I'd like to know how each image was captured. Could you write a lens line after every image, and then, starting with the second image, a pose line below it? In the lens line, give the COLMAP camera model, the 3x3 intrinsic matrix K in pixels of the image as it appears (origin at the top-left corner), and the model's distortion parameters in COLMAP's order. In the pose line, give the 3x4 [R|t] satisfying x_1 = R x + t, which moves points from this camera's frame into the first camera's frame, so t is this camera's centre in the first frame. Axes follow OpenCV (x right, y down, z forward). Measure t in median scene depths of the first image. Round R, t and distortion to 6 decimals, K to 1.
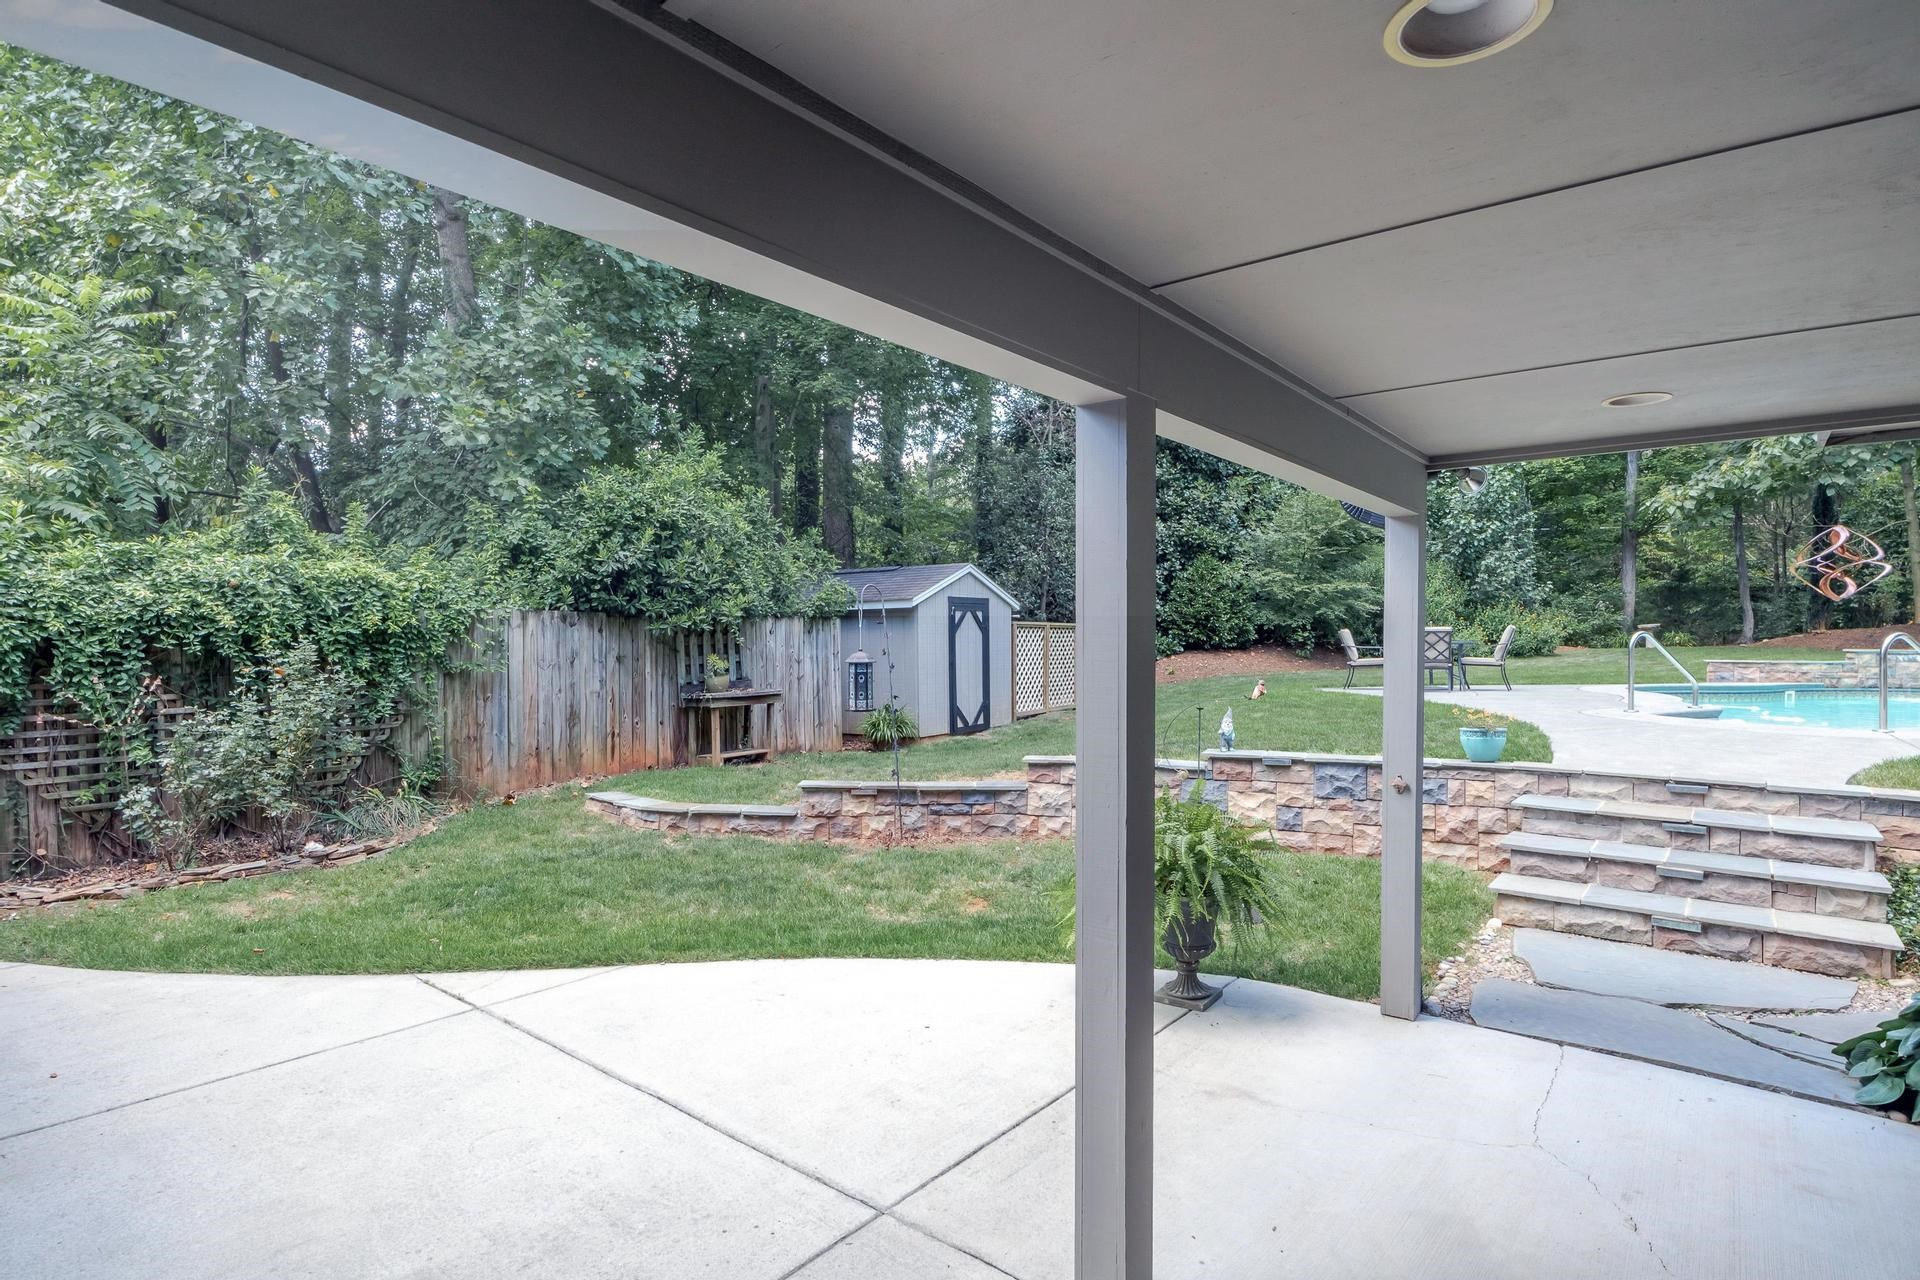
lens RADIAL K [[965.4, 0, 965.5], [0, 965.4, 650.5], [0, 0, 1]] dist [-0.010777, 0.006687]
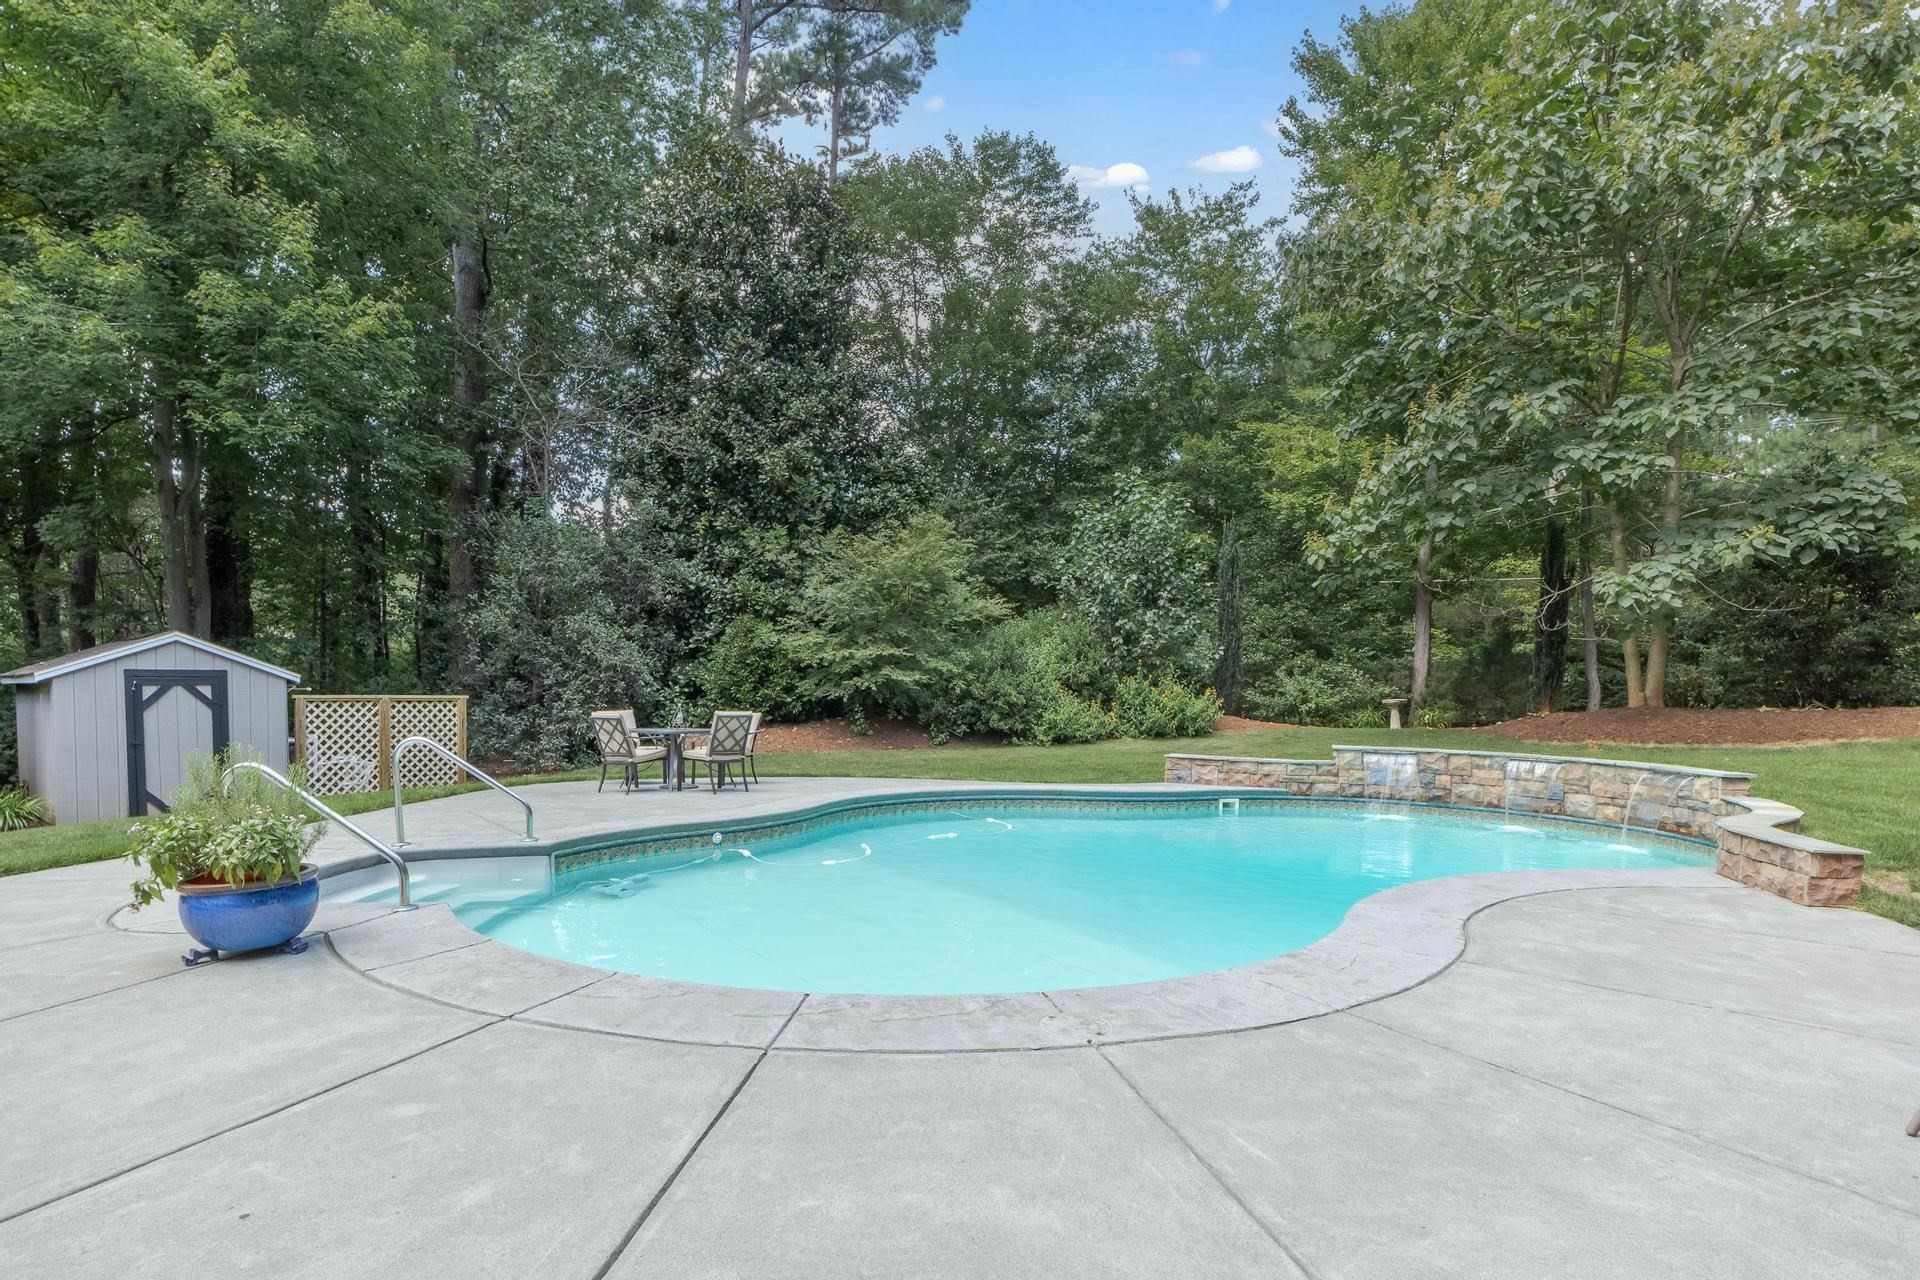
lens RADIAL K [[965.4, 0, 956.3], [0, 965.4, 655.0], [0, 0, 1]] dist [-0.010777, 0.006687]
pose [[0.989330, 0.005167, -0.145601, 1.253698], [-0.011970, 0.998875, -0.045886, -0.056010], [0.145200, 0.047139, 0.988279, 0.356929]]
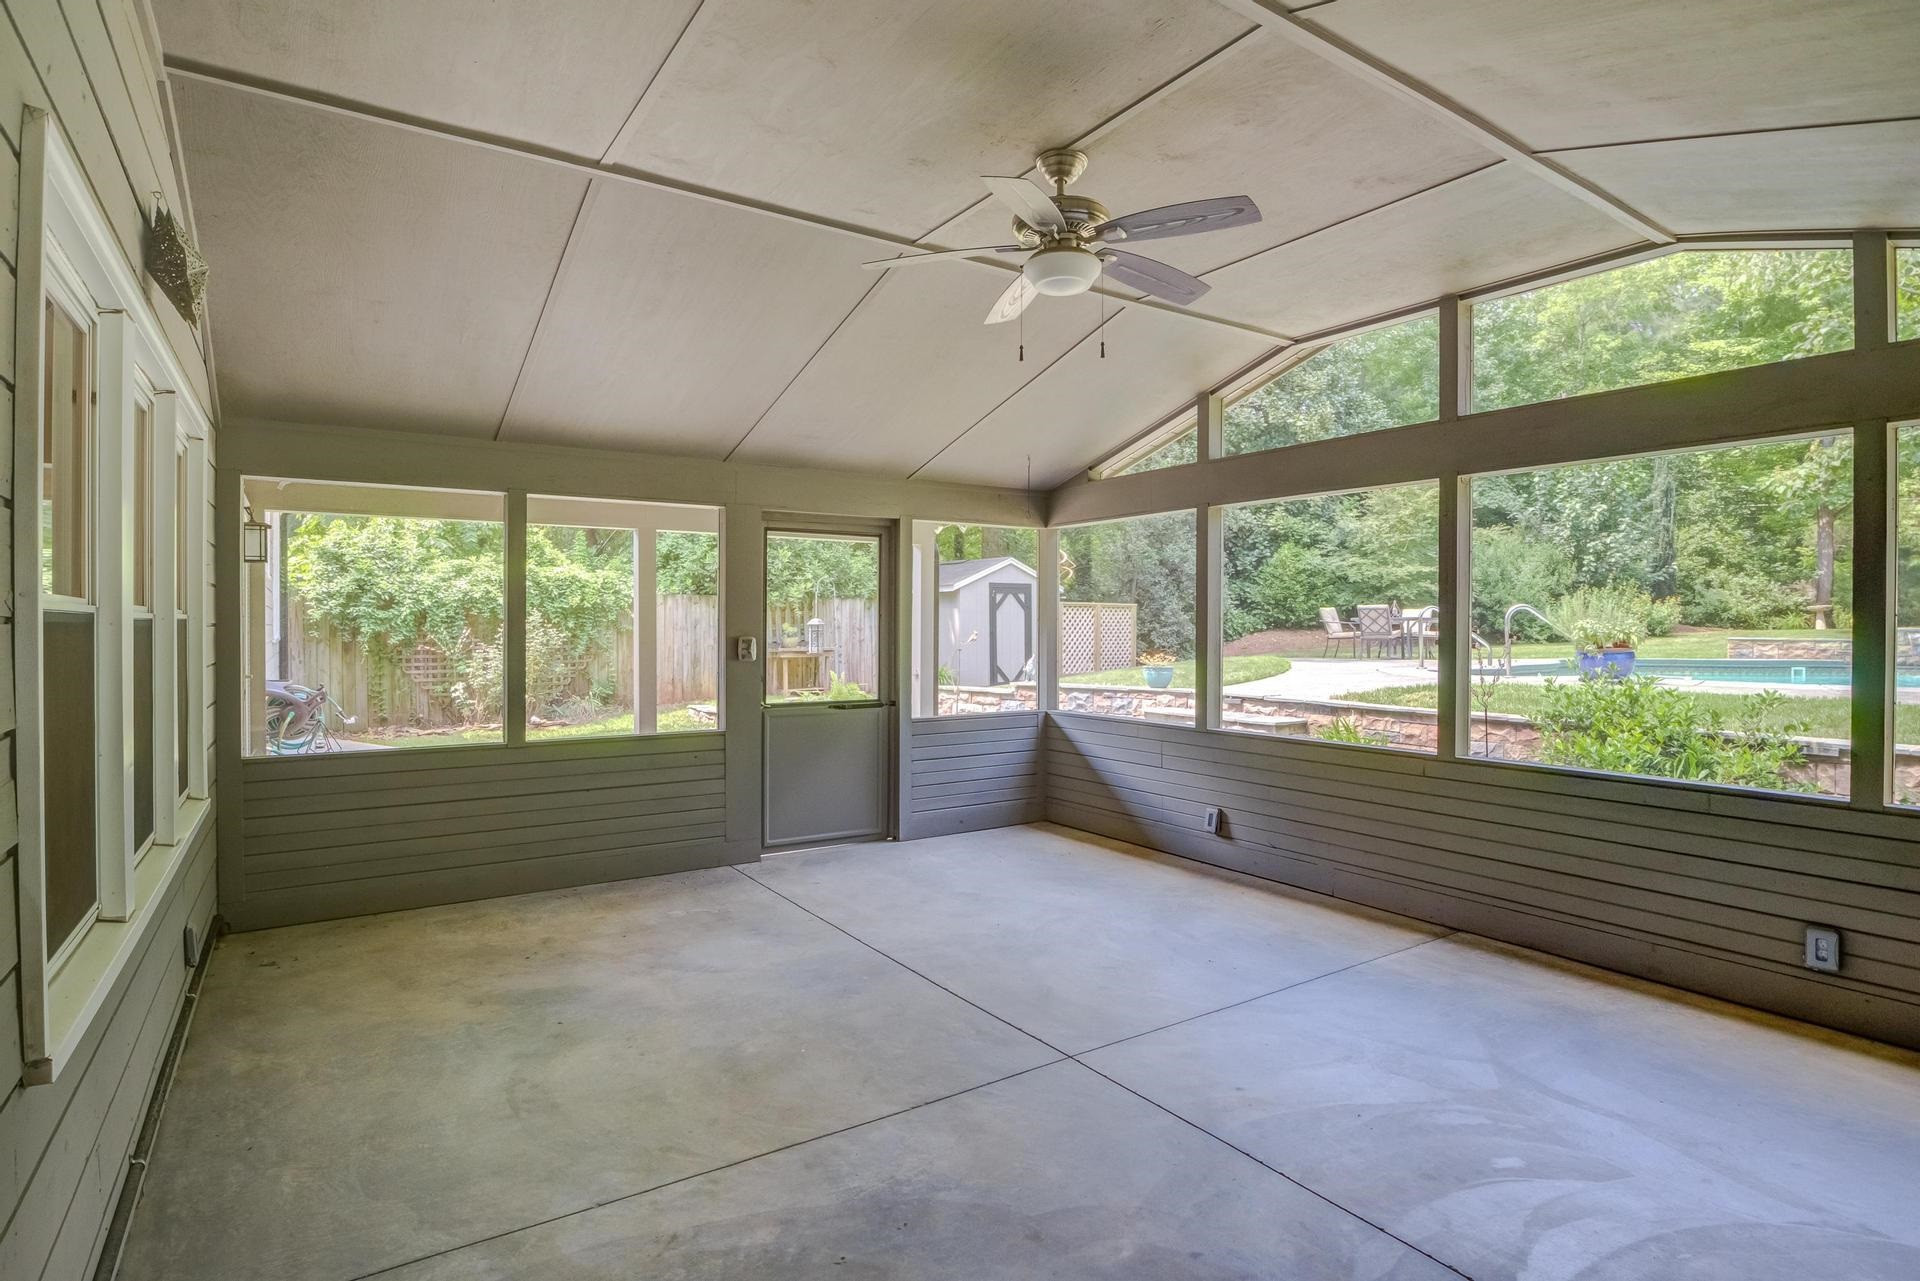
lens RADIAL K [[965.4, 0, 965.2], [0, 965.4, 621.5], [0, 0, 1]] dist [-0.010777, 0.006687]
pose [[0.958585, 0.003528, -0.284784, 0.480714], [-0.007496, 0.999889, -0.012845, 0.020897], [0.284708, 0.014447, 0.958506, -0.416498]]
